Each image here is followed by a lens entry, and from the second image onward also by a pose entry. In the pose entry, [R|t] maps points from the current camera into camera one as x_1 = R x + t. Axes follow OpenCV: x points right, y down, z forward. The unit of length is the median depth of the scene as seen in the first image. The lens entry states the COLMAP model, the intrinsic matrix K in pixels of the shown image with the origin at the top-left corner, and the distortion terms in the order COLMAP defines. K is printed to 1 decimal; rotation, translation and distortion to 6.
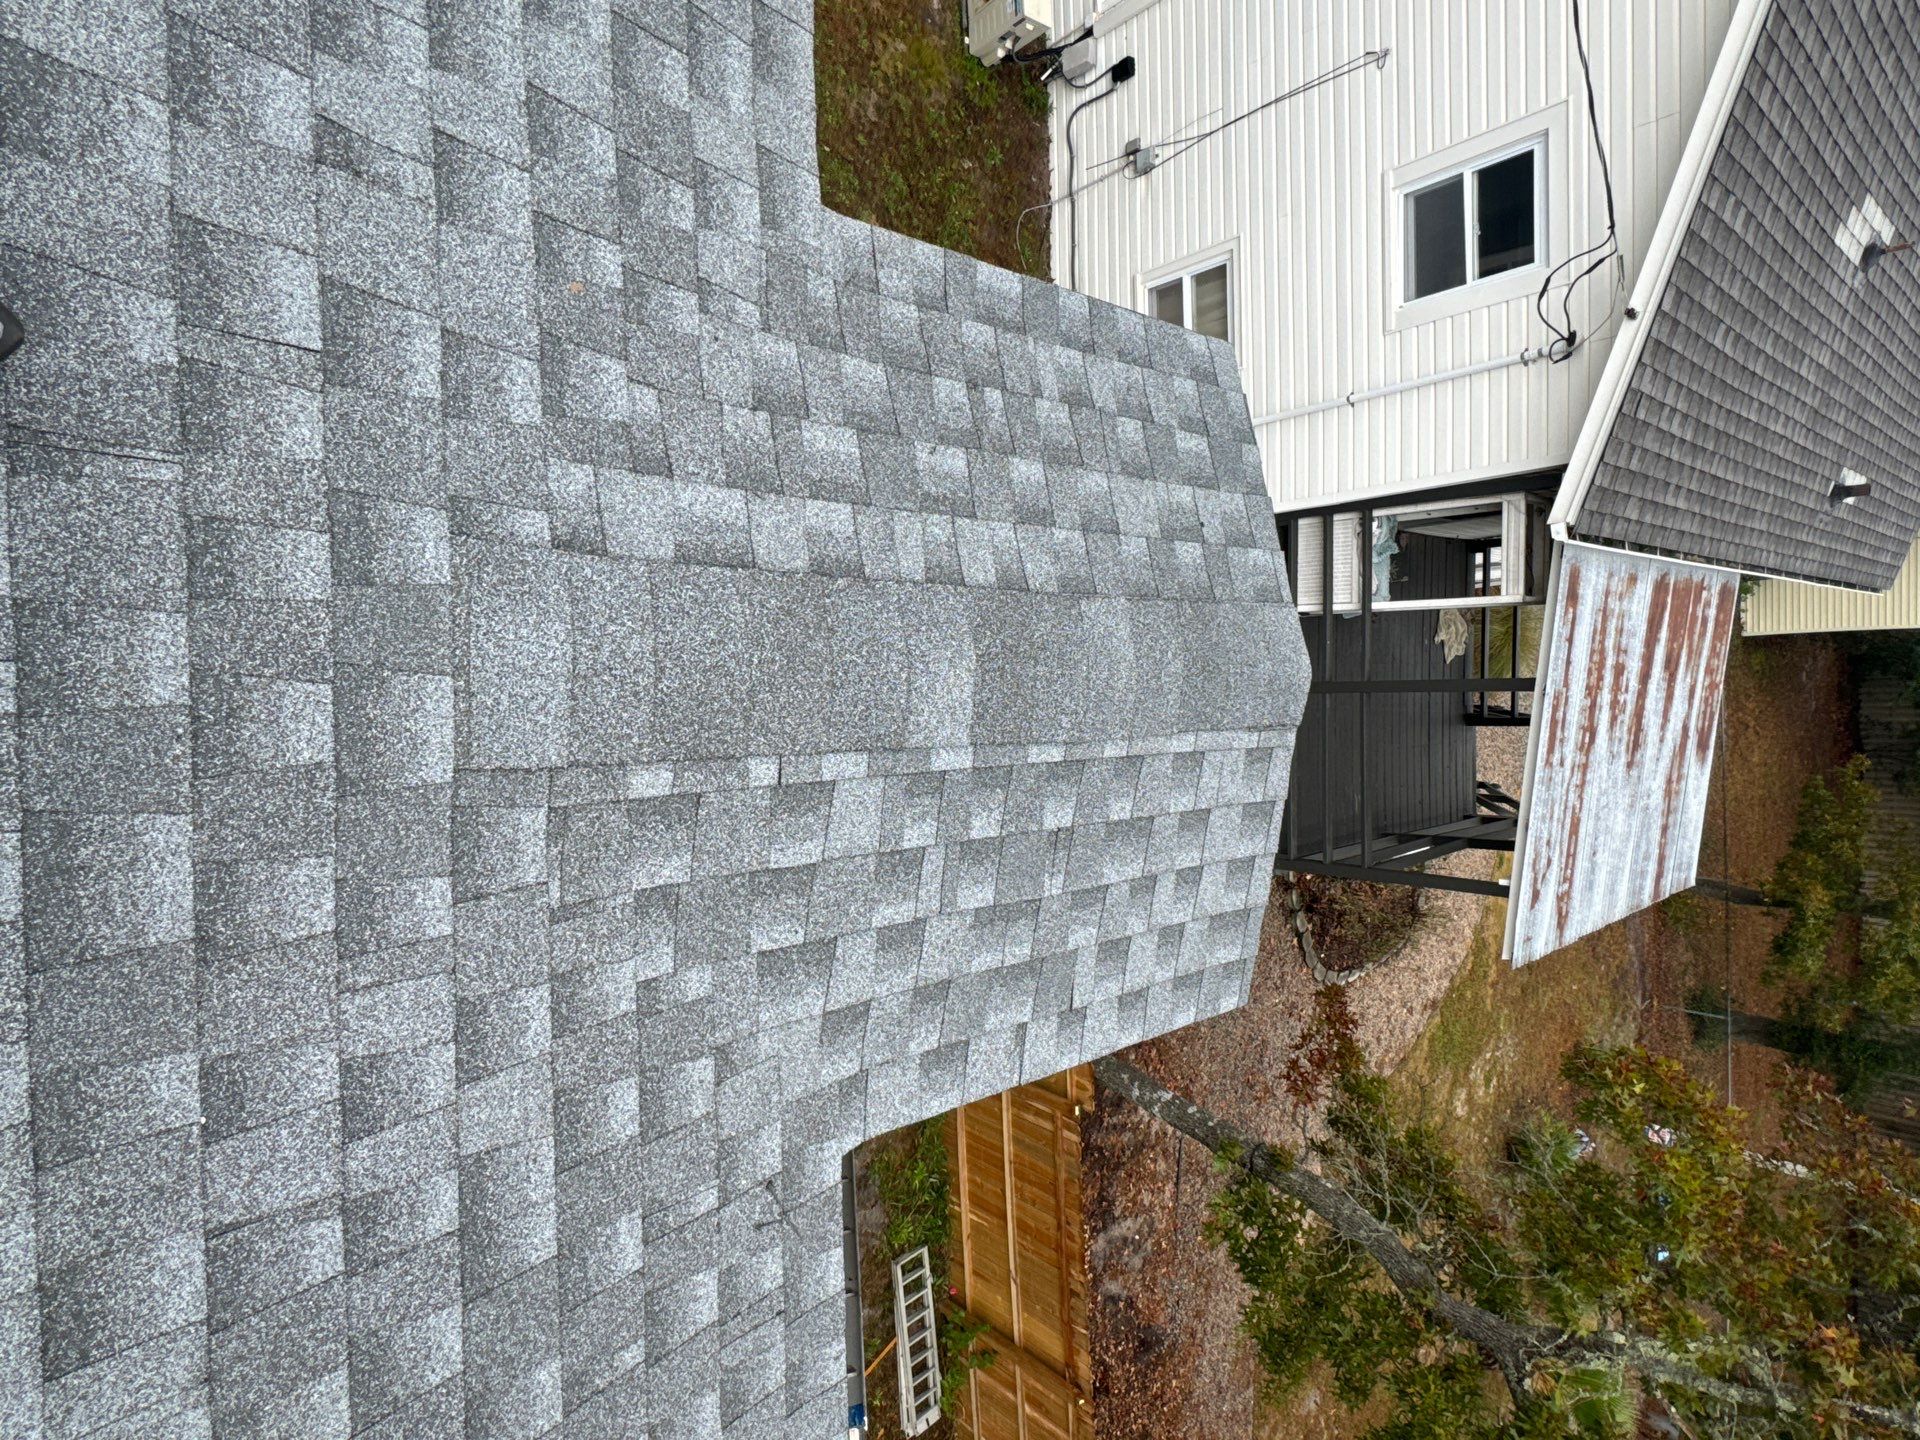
lens RADIAL K [[1084.3, 0, 960.0], [0, 1084.3, 720.0], [0, 0, 1]] dist [-0.001719, 0.000191]
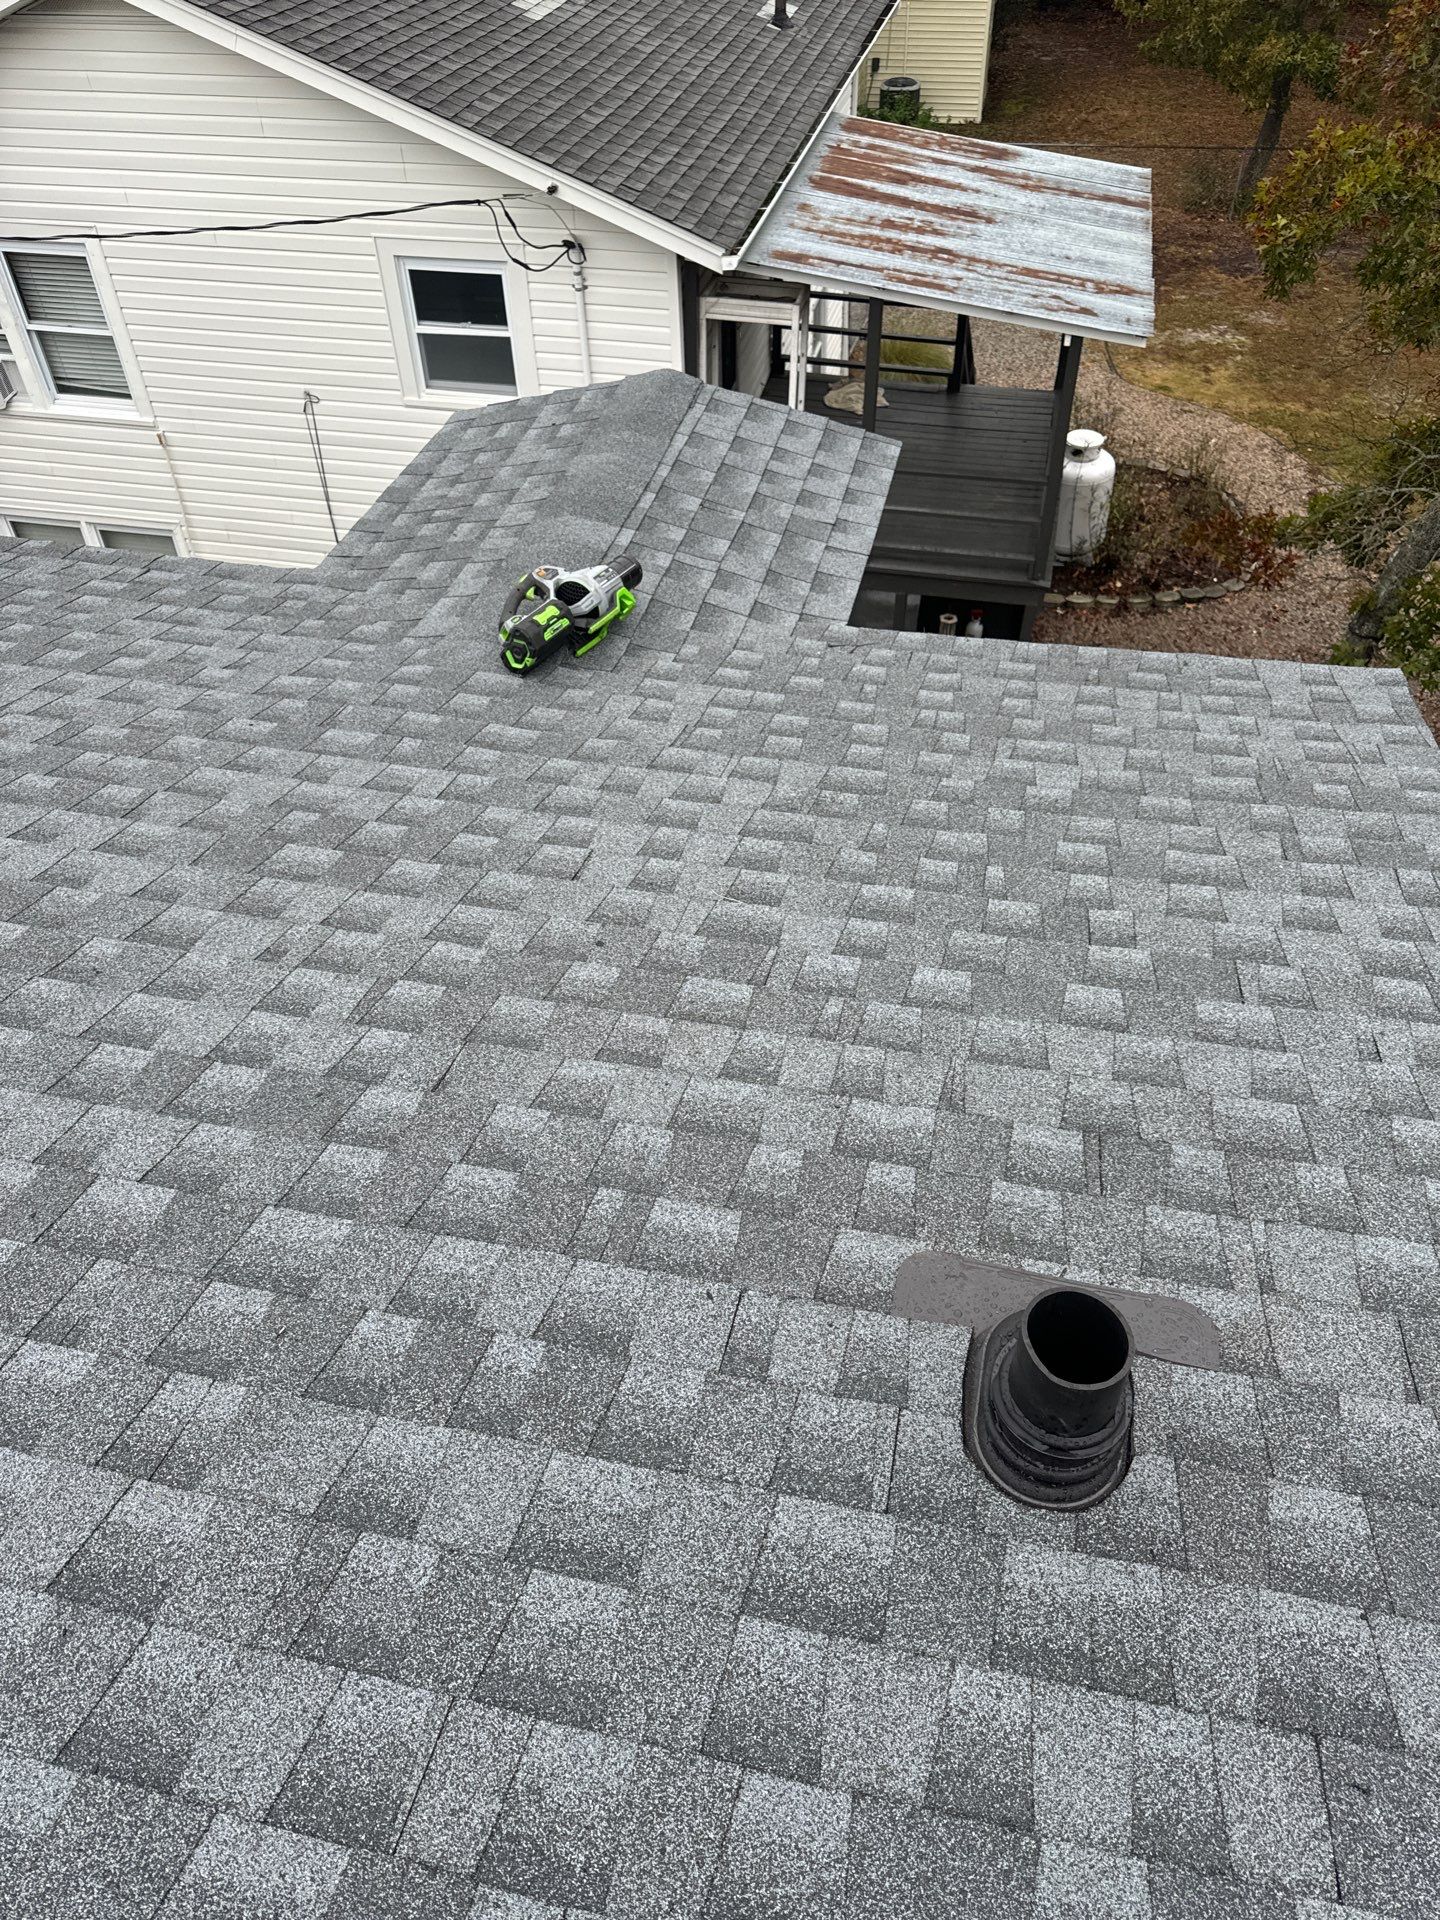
lens RADIAL K [[1350.0, 0, 694.2], [0, 1350.0, 954.9], [0, 0, 1]] dist [0.019606, -0.028103]
pose [[0.183135, -0.981577, 0.054474, -0.191435], [0.961828, 0.167438, -0.216452, 0.181828], [0.203343, 0.092035, 0.974772, -0.248344]]
